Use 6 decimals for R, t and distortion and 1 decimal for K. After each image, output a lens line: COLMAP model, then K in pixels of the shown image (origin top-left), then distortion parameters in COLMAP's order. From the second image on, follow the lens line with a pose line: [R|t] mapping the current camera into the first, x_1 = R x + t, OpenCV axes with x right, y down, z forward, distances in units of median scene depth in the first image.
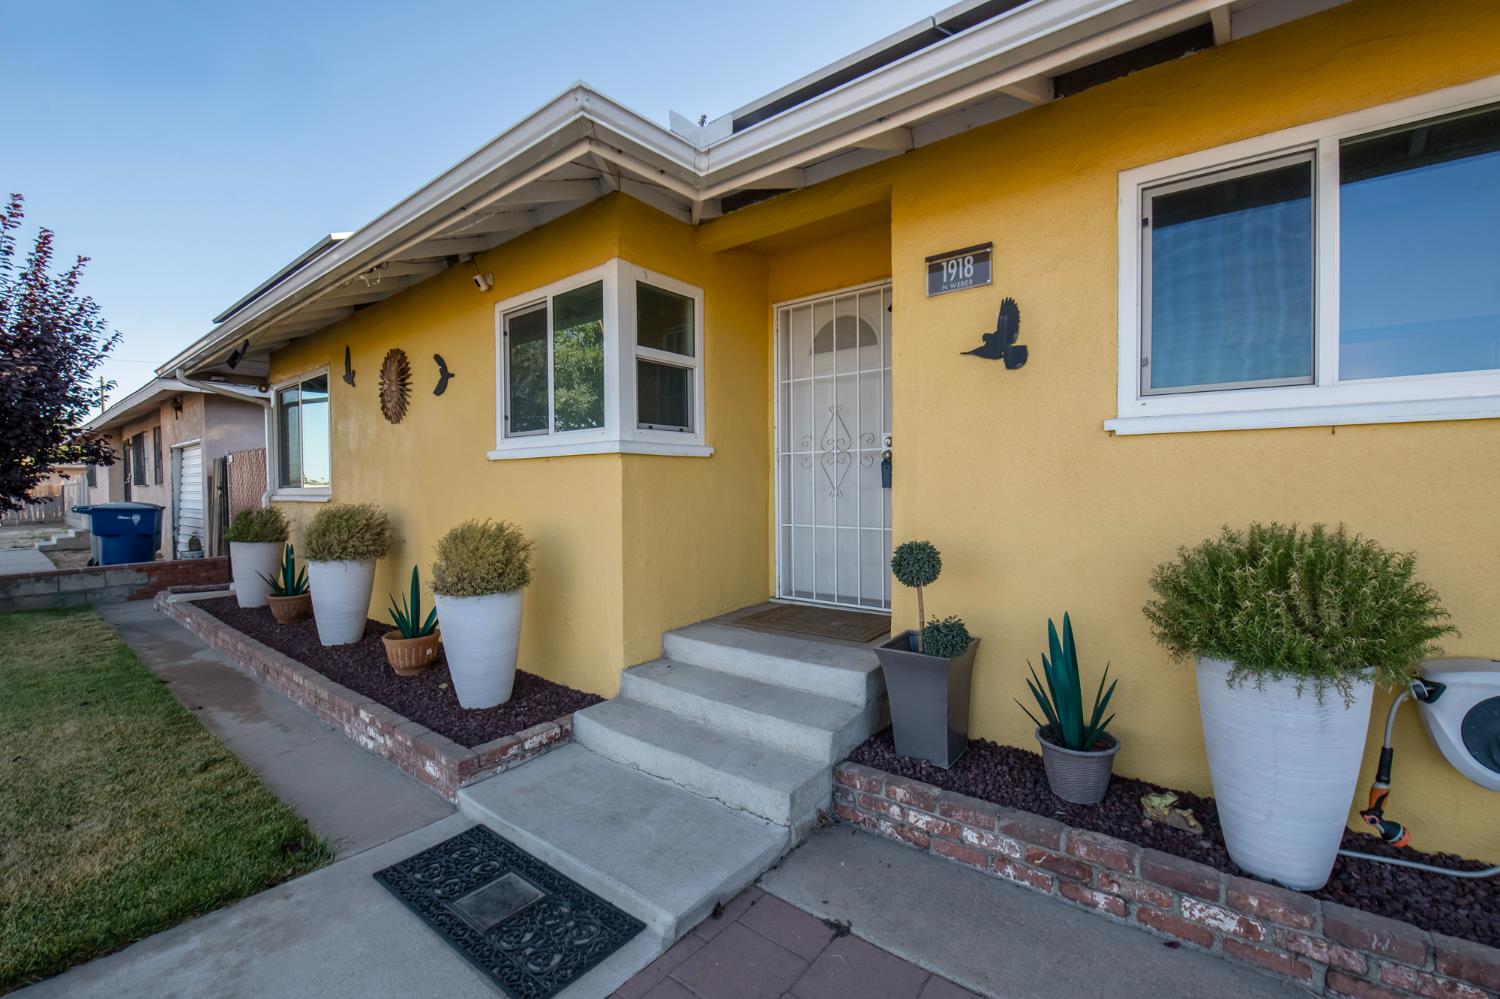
lens RADIAL K [[607.0, 0, 750.0], [0, 607.0, 499.5], [0, 0, 1]] dist [-0.015124, -0.000152]
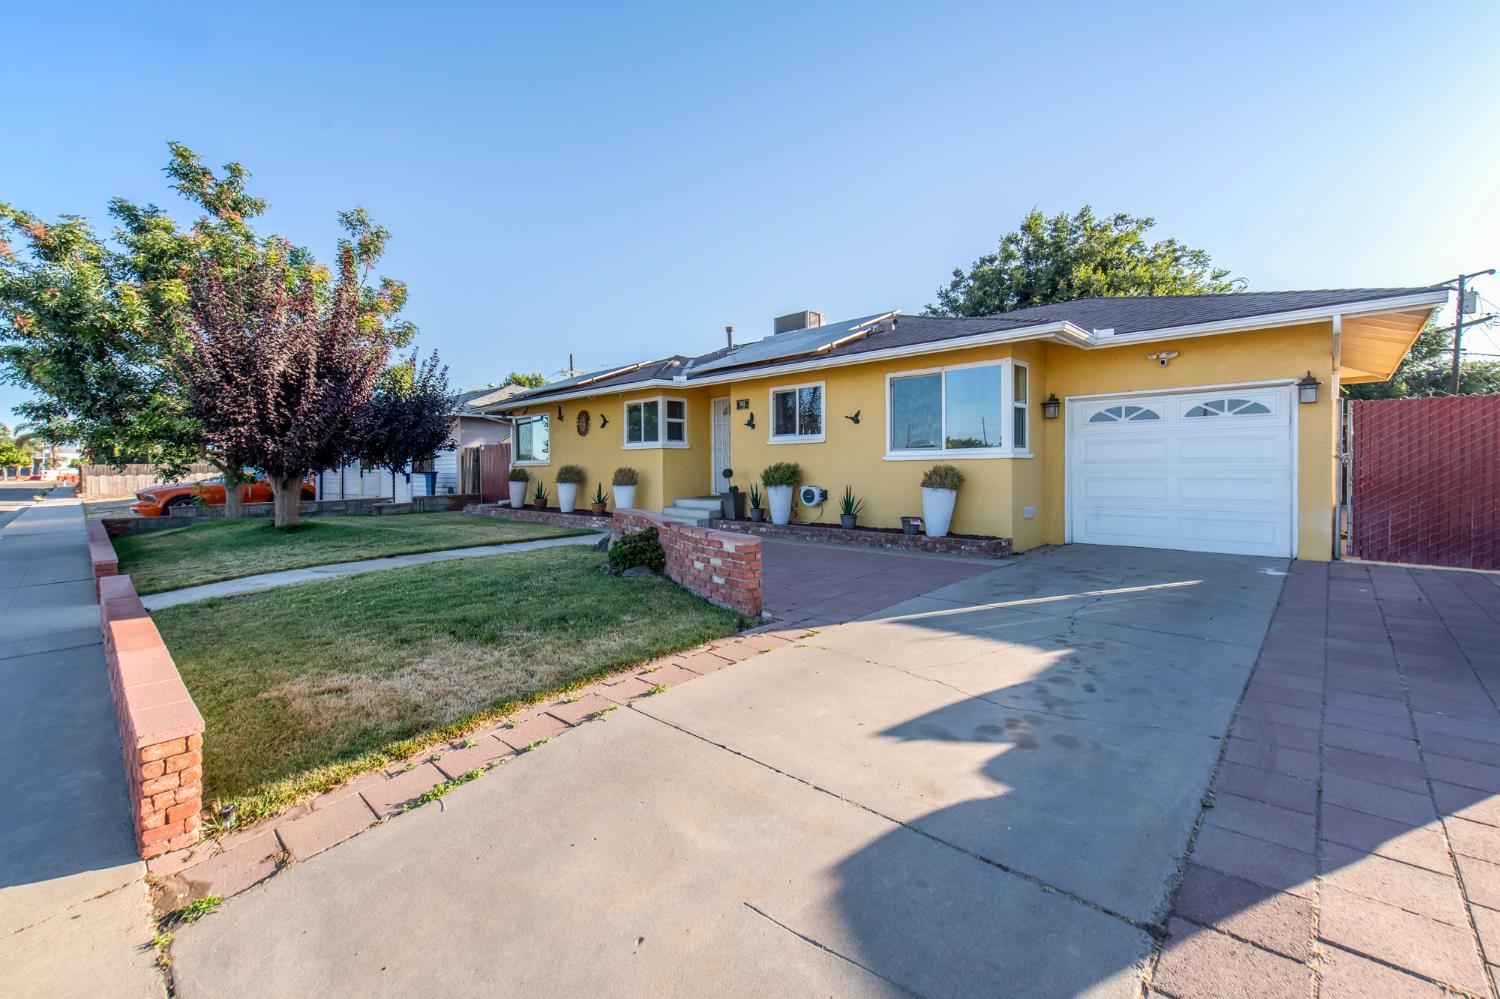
lens RADIAL K [[625.0, 0, 730.1], [0, 625.0, 481.0], [0, 0, 1]] dist [-0.012040, -0.000028]
pose [[0.995249, 0.002253, -0.097332, 0.529904], [-0.002552, 0.999992, -0.002947, 0.124497], [0.097324, 0.003181, 0.995248, -2.572792]]
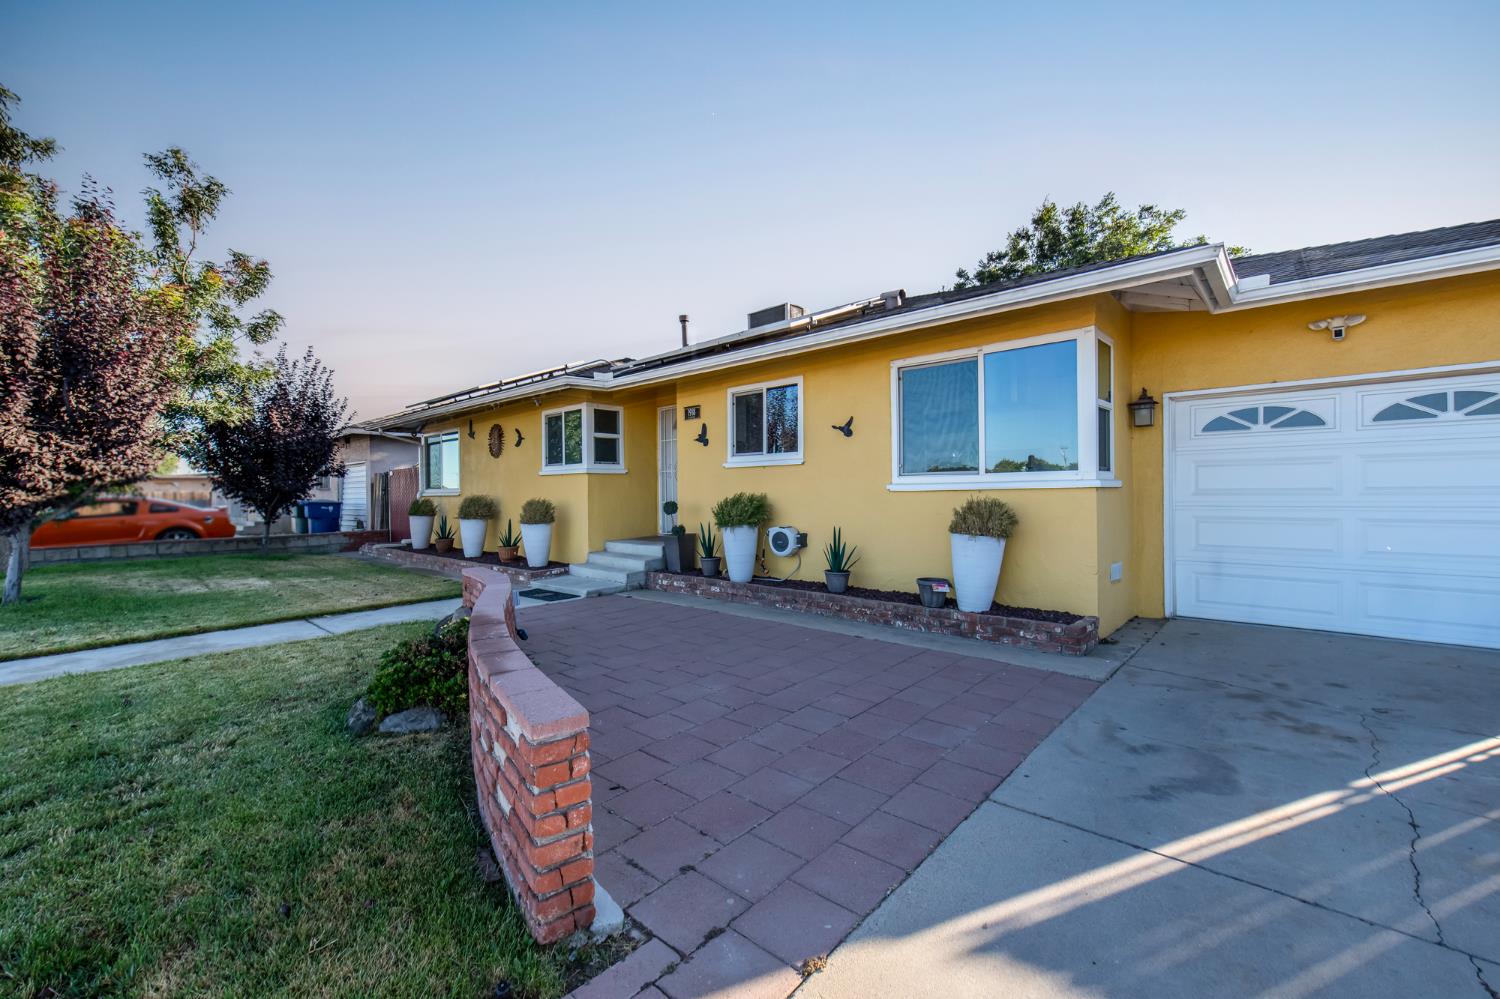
lens RADIAL K [[607.0, 0, 750.0], [0, 607.0, 499.5], [0, 0, 1]] dist [-0.015124, -0.000152]
pose [[0.998359, -0.001286, -0.057257, 0.629601], [0.000529, 0.999912, -0.013246, 0.073738], [0.057269, 0.013194, 0.998272, -1.570842]]
